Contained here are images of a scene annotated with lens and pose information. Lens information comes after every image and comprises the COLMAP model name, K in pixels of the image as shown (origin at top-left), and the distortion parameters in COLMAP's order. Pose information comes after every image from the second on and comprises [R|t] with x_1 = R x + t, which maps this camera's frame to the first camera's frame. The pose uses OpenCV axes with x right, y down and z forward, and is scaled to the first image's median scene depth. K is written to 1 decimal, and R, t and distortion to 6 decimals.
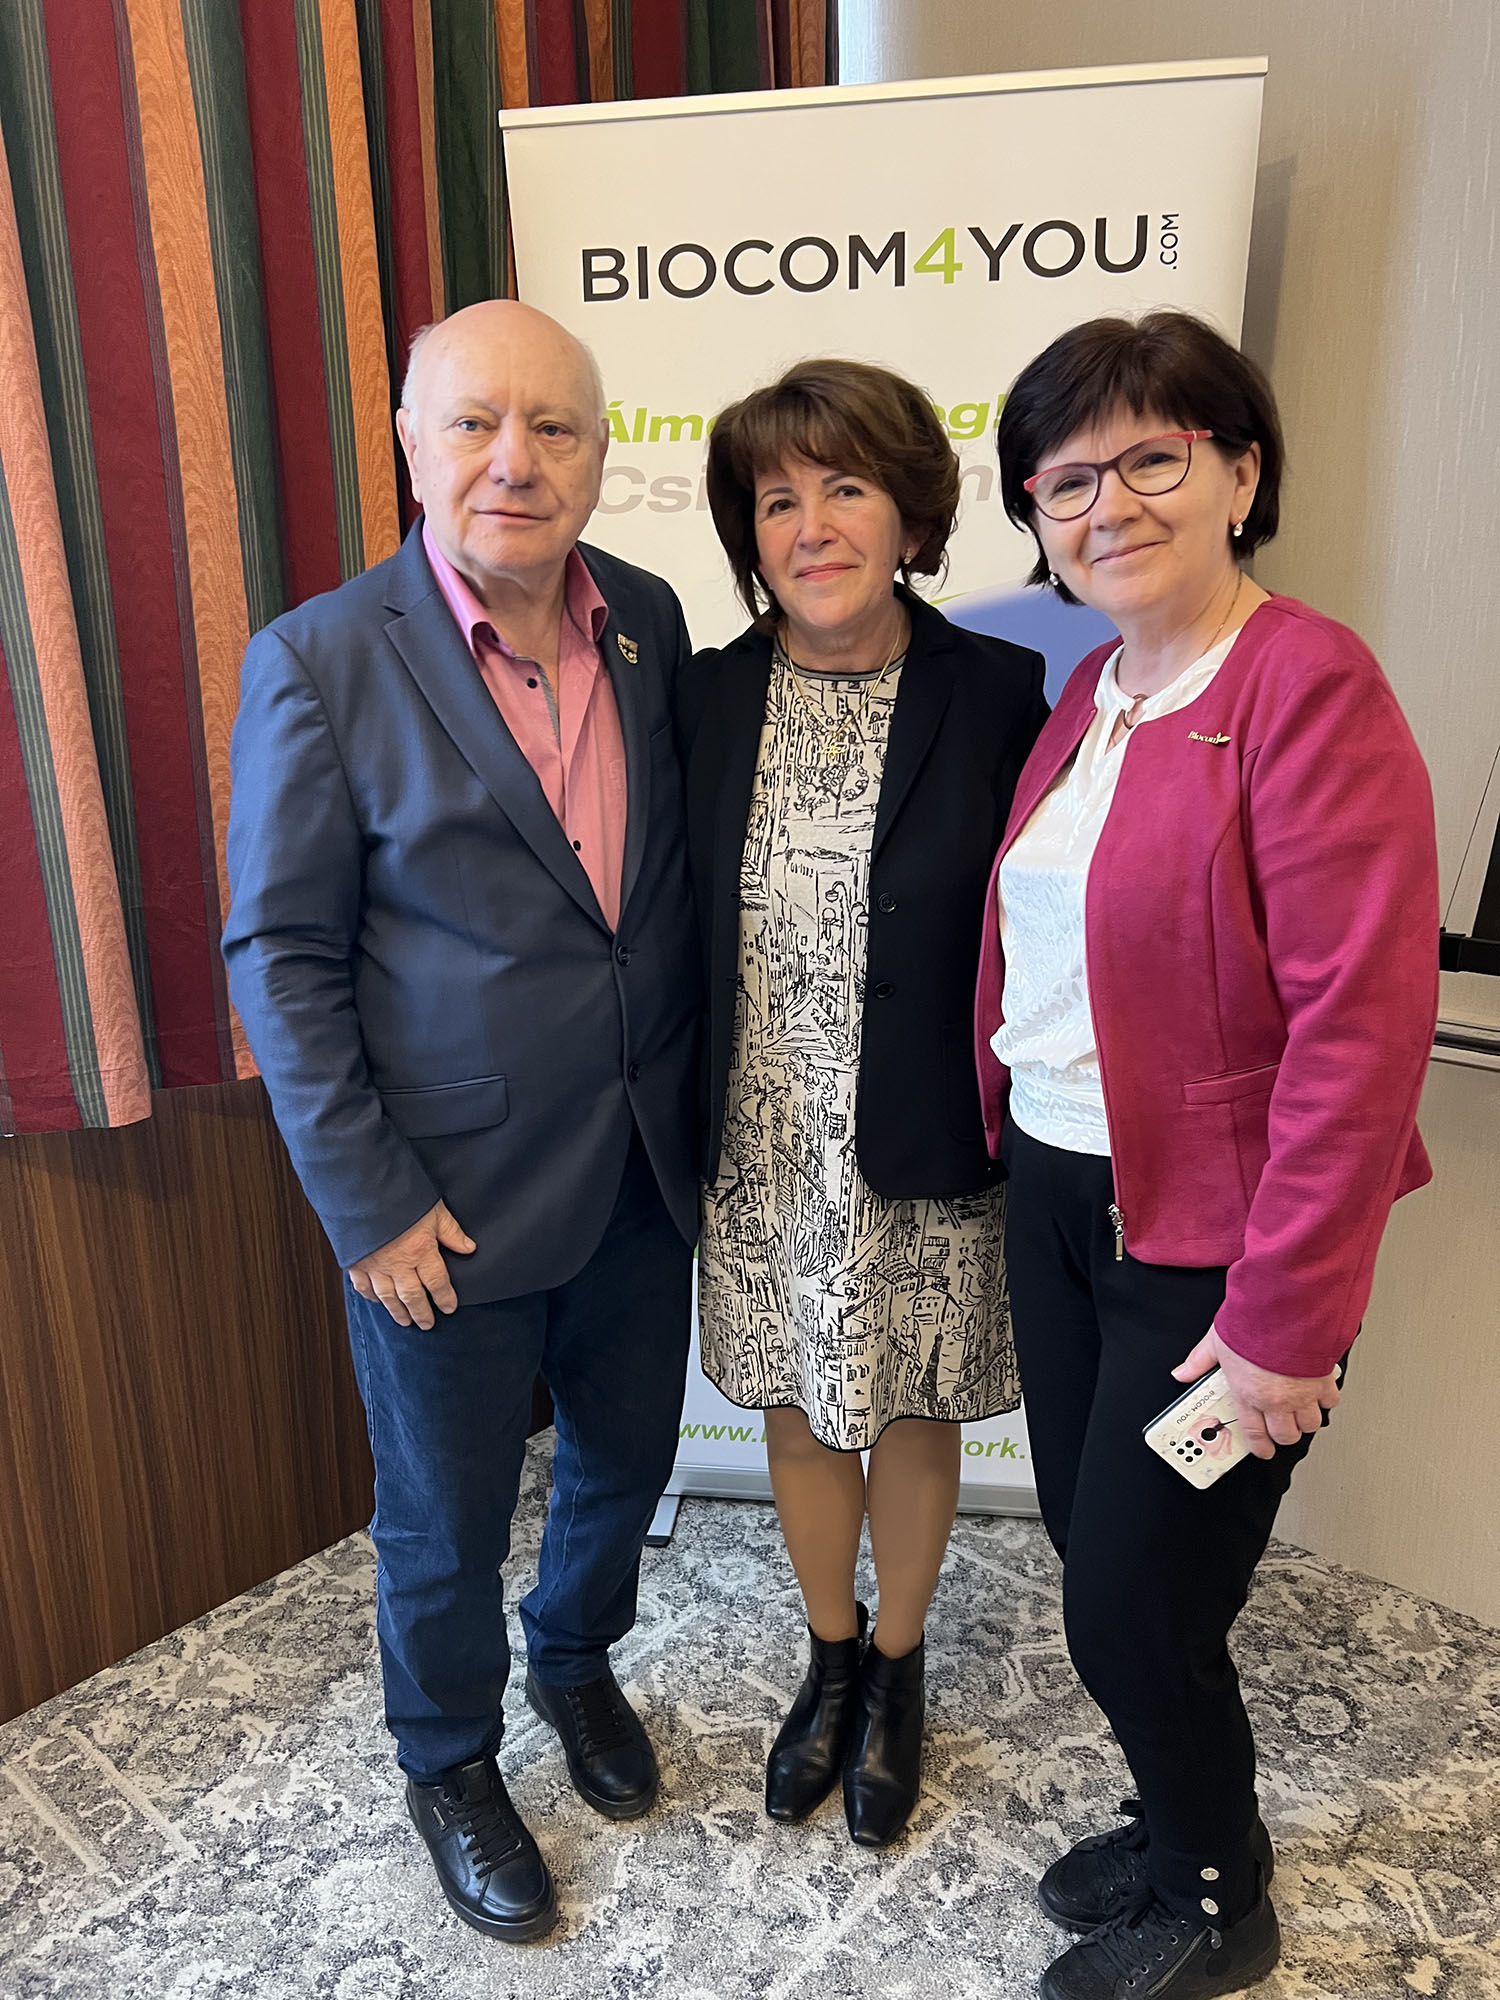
lens RADIAL K [[1519.4, 0, 722.4], [0, 1519.4, 1012.7], [0, 0, 1]] dist [0.043432, -0.050821]
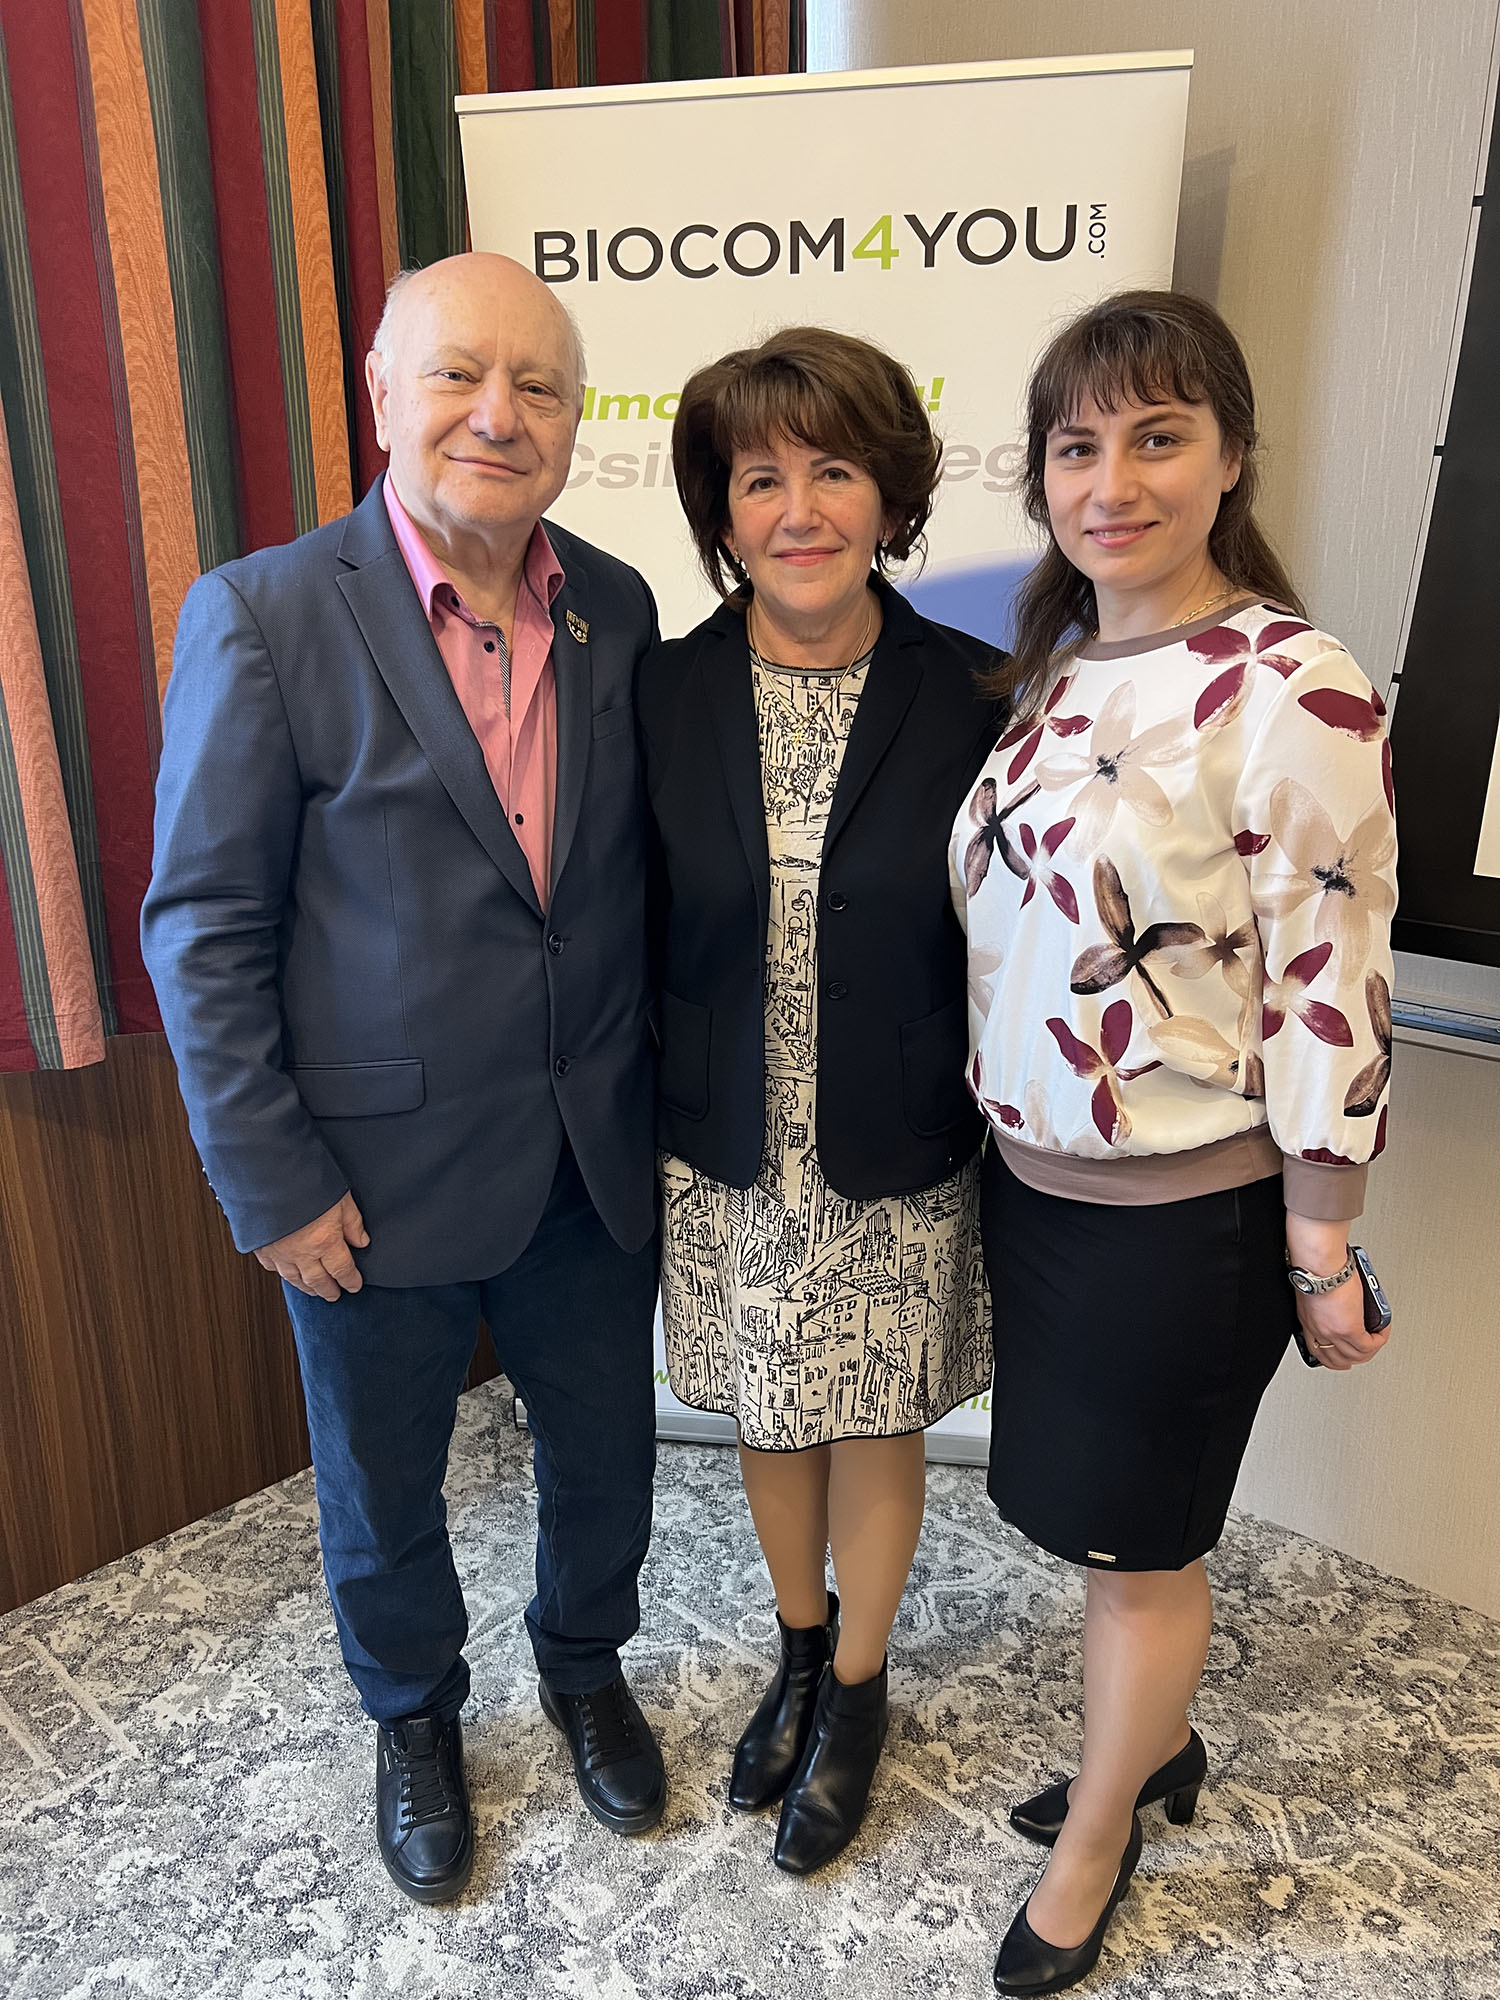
lens RADIAL K [[1519.4, 0, 739.0], [0, 1519.4, 1009.9], [0, 0, 1]] dist [0.043432, -0.050821]
pose [[0.999697, 0.016935, -0.017842, 0.077947], [-0.016624, 0.999709, 0.017454, 0.006892], [0.018133, -0.017152, 0.999688, -0.043688]]
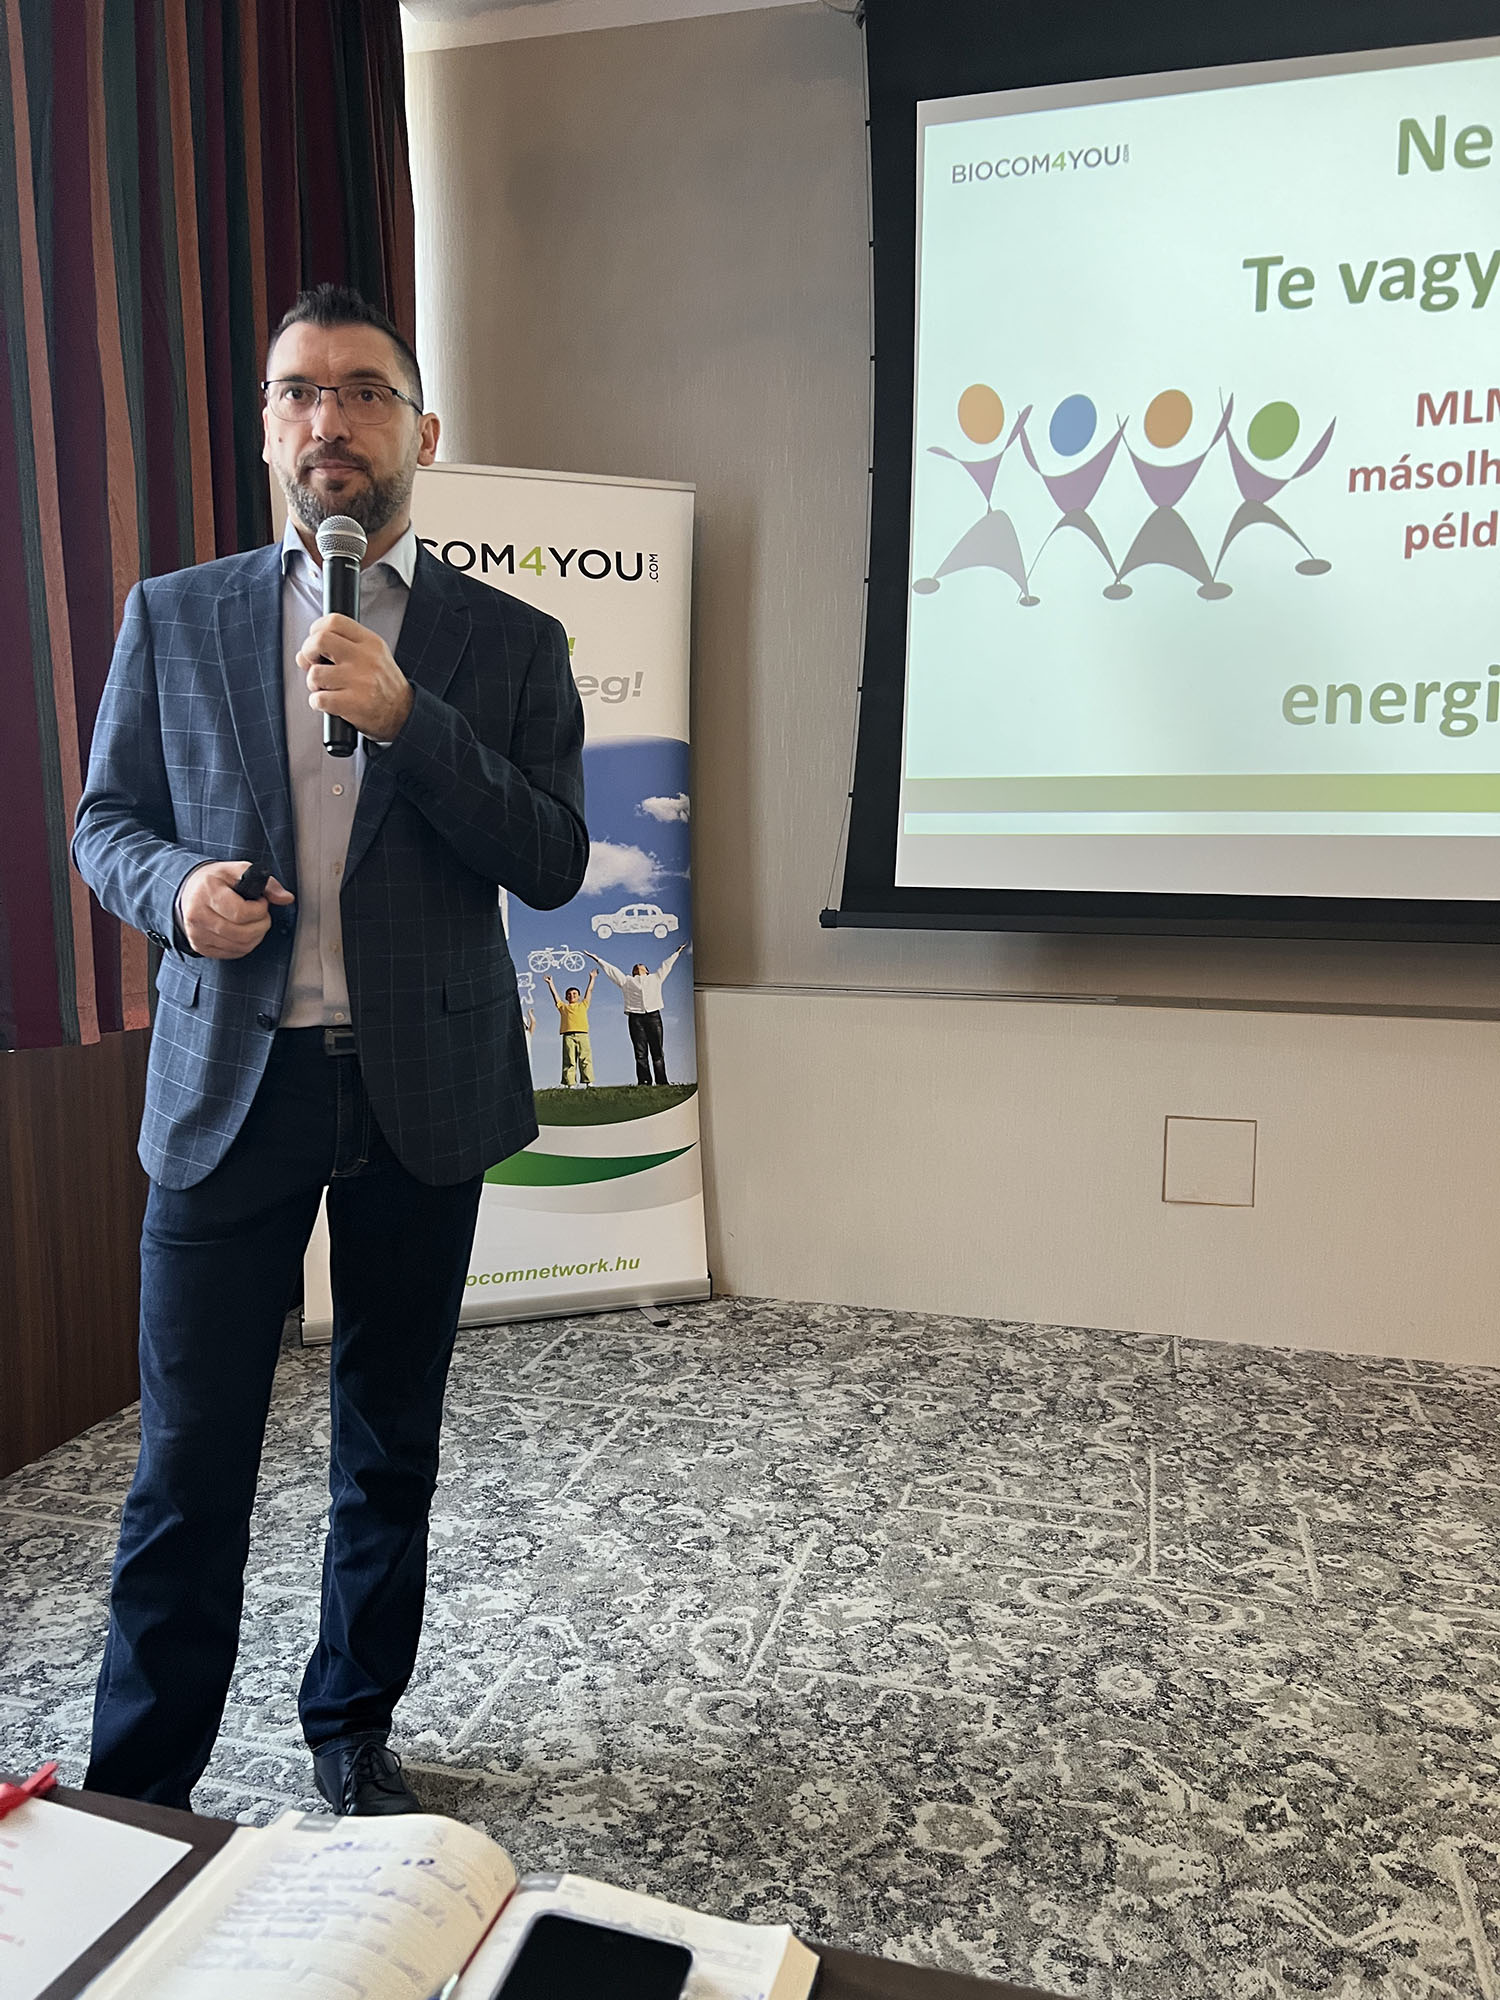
lens RADIAL K [[1519.4, 0, 751.2], [0, 1519.4, 1009.6], [0, 0, 1]] dist [0.043432, -0.050821]
pose [[0.886317, -0.031695, 0.461993, -0.485250], [0.098350, 0.987779, -0.120915, 0.273404], [-0.452515, 0.152606, 0.878602, -0.620340]]
